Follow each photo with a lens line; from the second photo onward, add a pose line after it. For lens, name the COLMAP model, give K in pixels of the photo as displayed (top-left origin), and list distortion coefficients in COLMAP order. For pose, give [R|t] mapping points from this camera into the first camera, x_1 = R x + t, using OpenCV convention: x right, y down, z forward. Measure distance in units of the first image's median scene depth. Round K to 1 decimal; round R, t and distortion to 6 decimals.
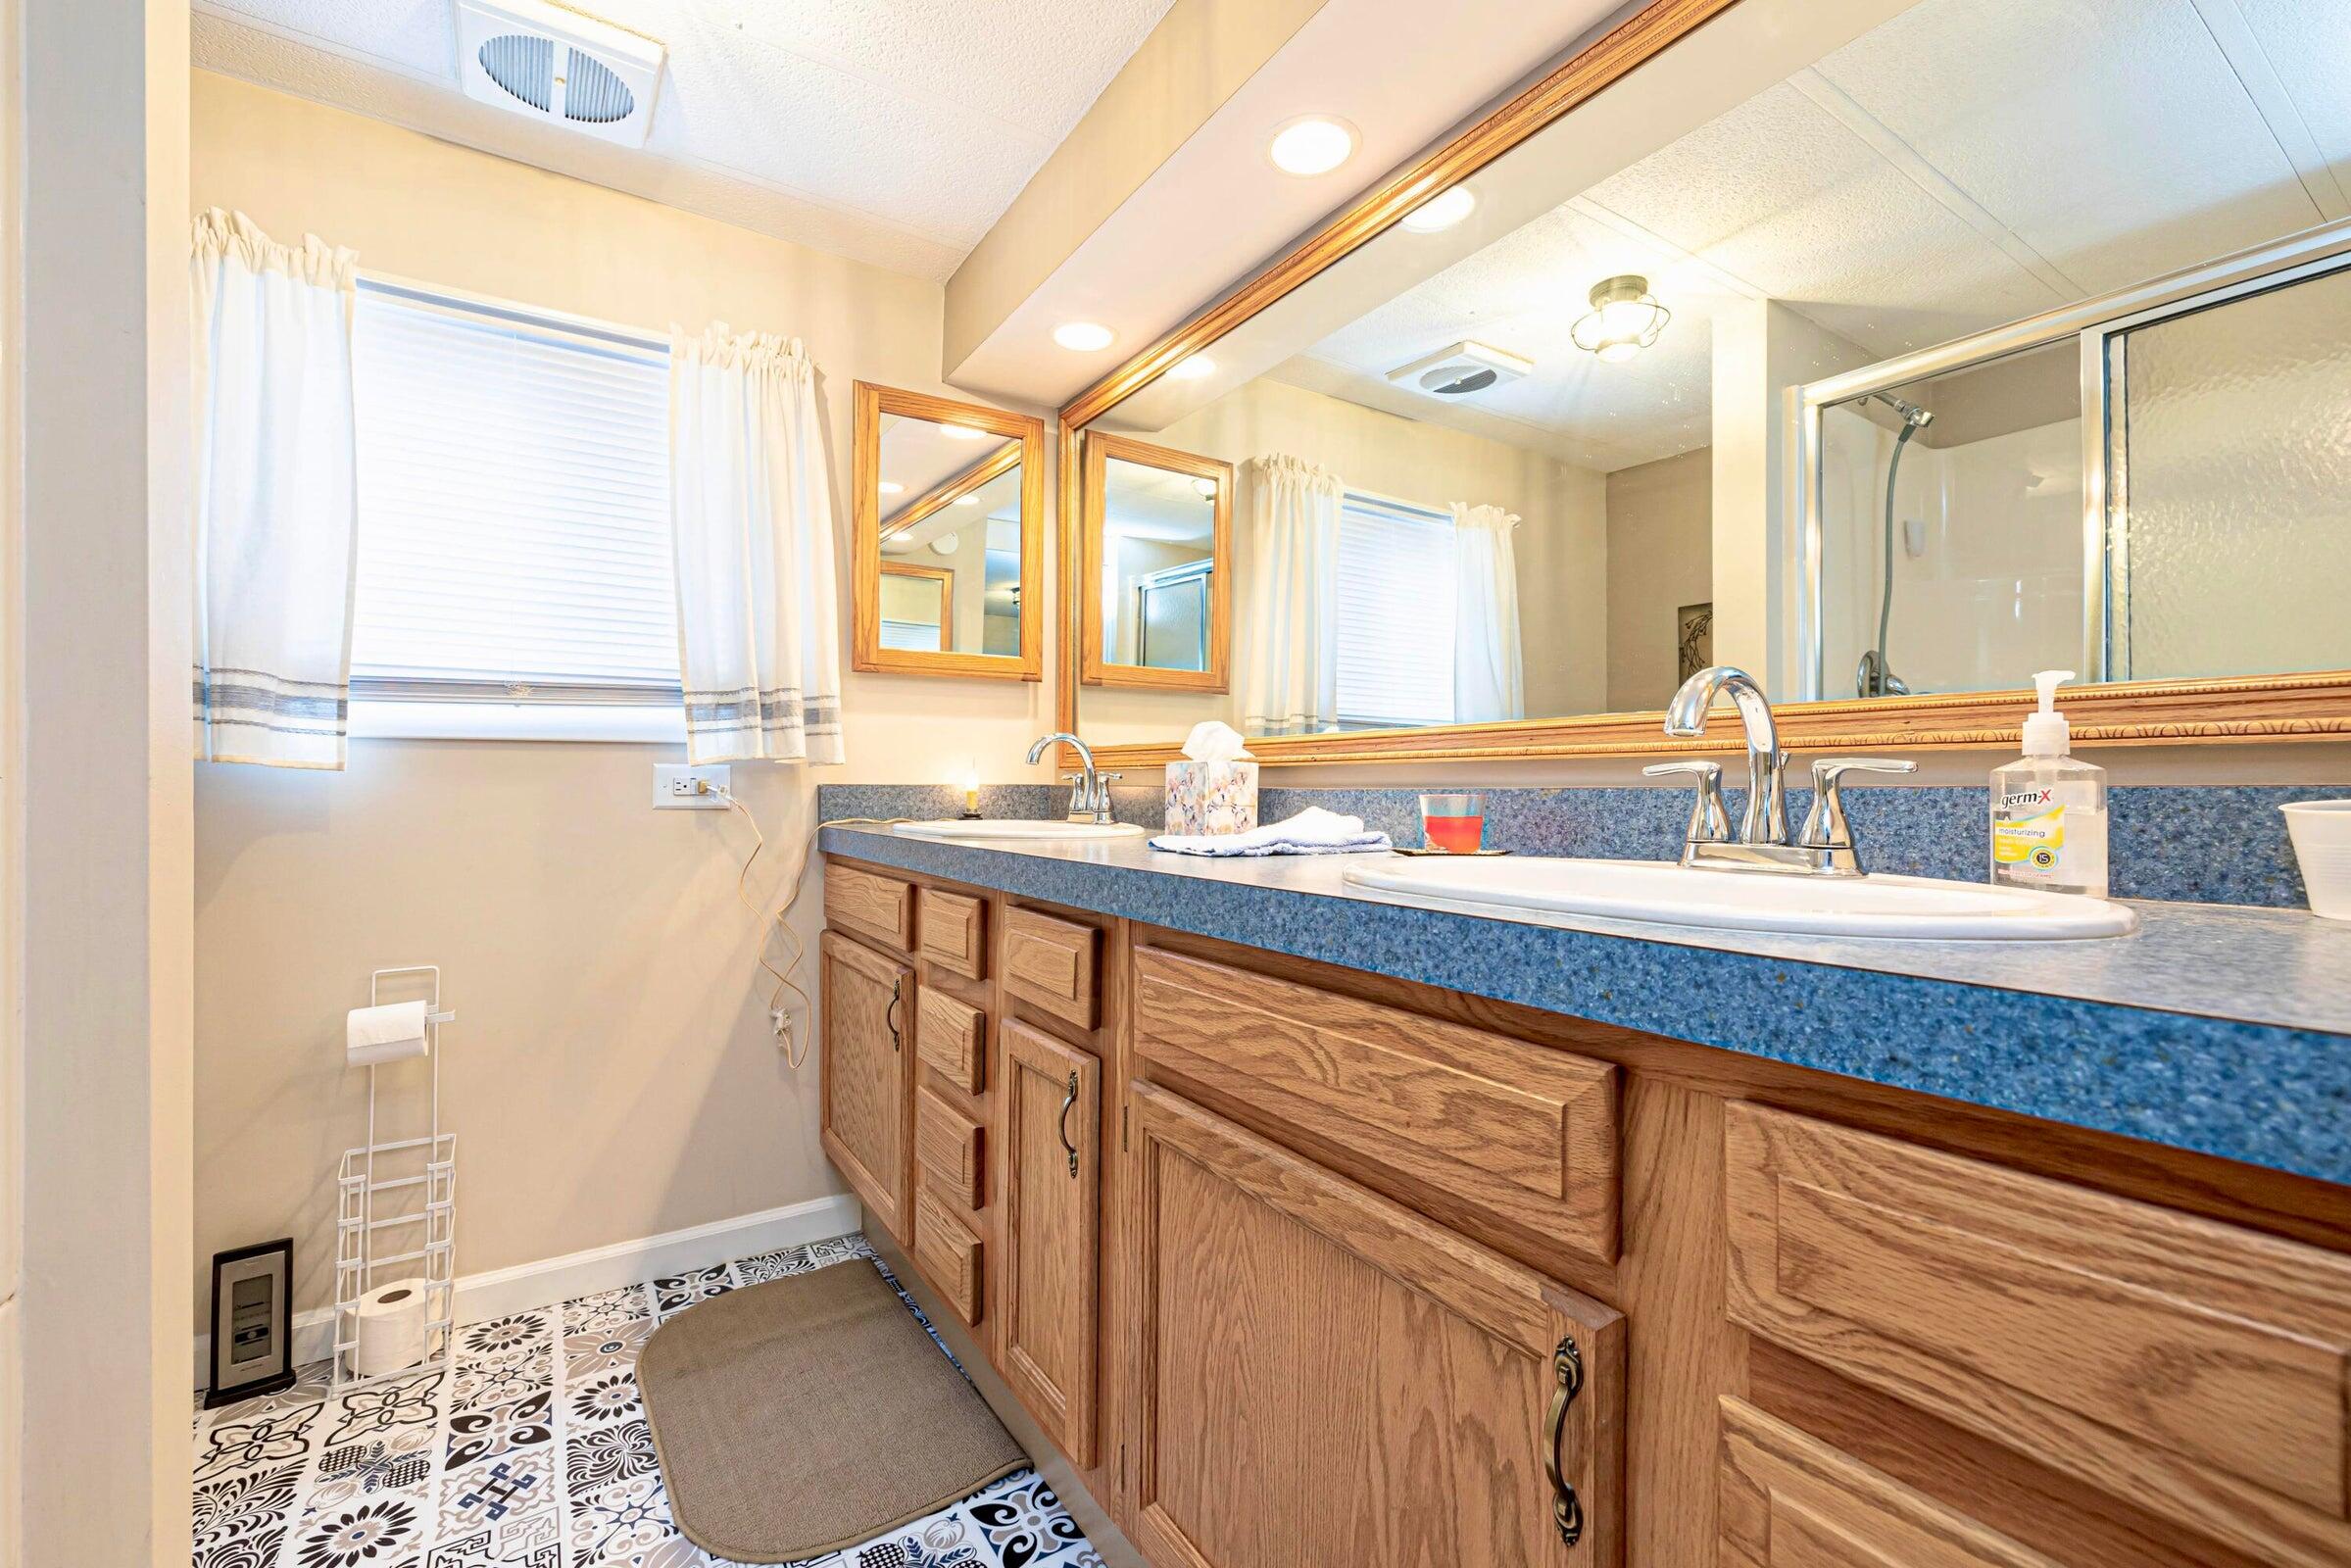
lens RADIAL K [[998.5, 0, 1179.8], [0, 998.5, 780.2], [0, 0, 1]] dist [0.000906, -0.000270]
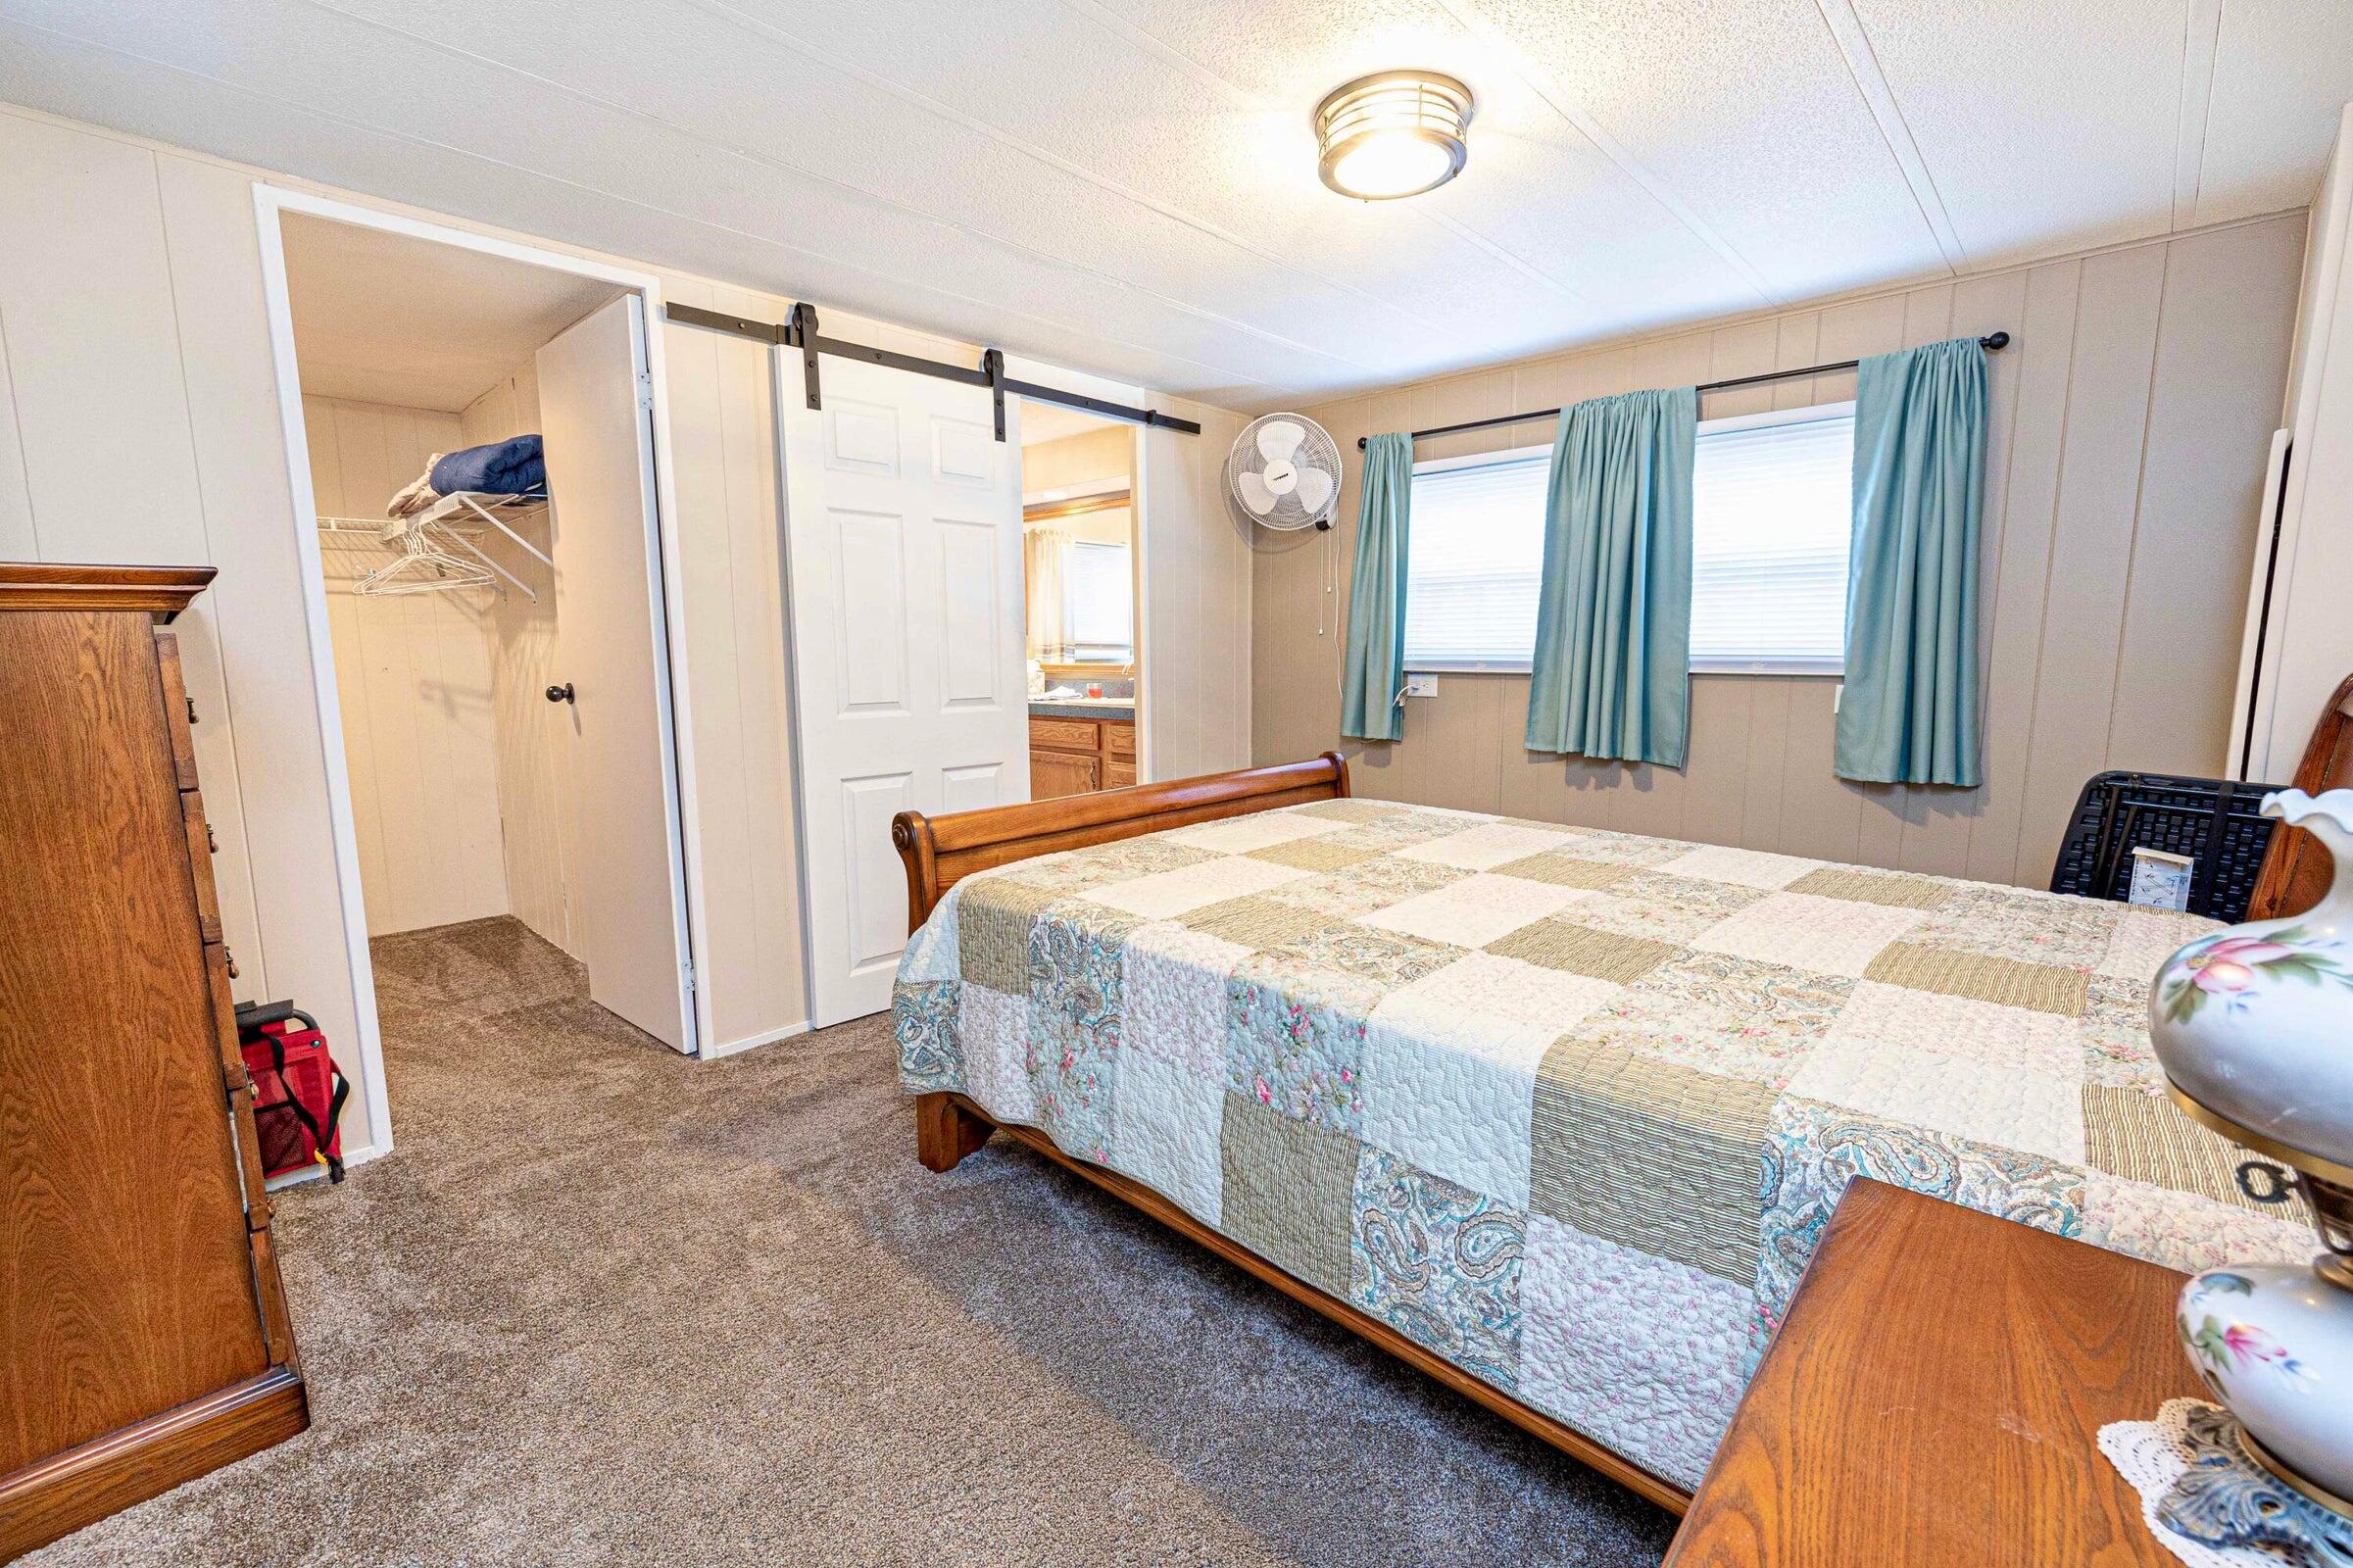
lens RADIAL K [[999.3, 0, 1176.6], [0, 999.3, 781.6], [0, 0, 1]] dist [0.000906, -0.000270]
pose [[0.973741, -0.040358, 0.224052, -0.288954], [0.008183, 0.989730, 0.142715, -0.148099], [-0.227510, -0.137134, 0.964071, -2.685615]]
